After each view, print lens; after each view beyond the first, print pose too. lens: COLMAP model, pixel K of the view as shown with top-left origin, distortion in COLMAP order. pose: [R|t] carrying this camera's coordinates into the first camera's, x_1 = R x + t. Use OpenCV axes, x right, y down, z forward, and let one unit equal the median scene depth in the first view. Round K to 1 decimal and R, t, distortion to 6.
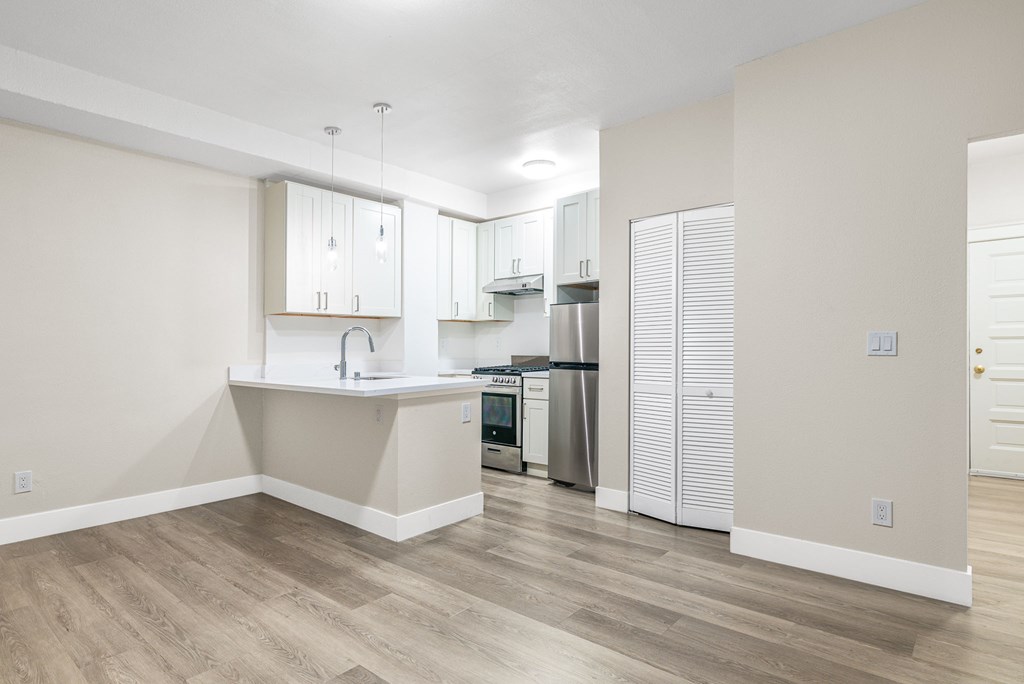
lens RADIAL K [[569.3, 0, 511.7], [0, 569.3, 345.3], [0, 0, 1]] dist [0.009190, -0.000149]
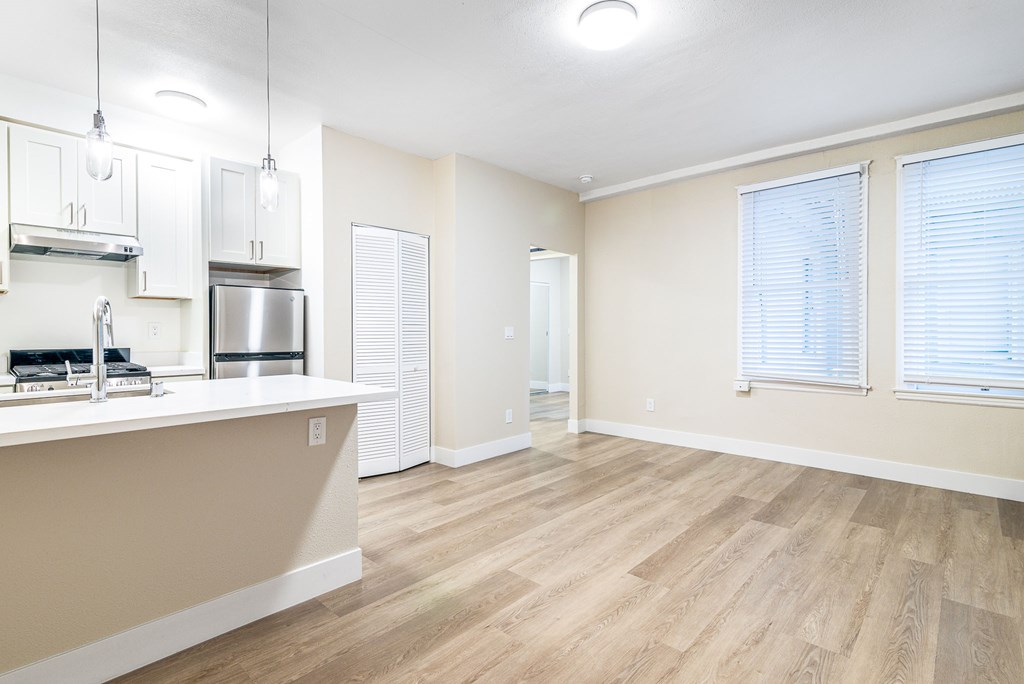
lens RADIAL K [[501.7, 0, 488.3], [0, 501.7, 343.0], [0, 0, 1]] dist [-0.003856, -0.000424]
pose [[0.043604, -0.017906, 0.998888, -0.942823], [0.002327, 0.999838, 0.017821, -0.000080], [-0.999046, 0.001547, 0.043638, 0.831148]]
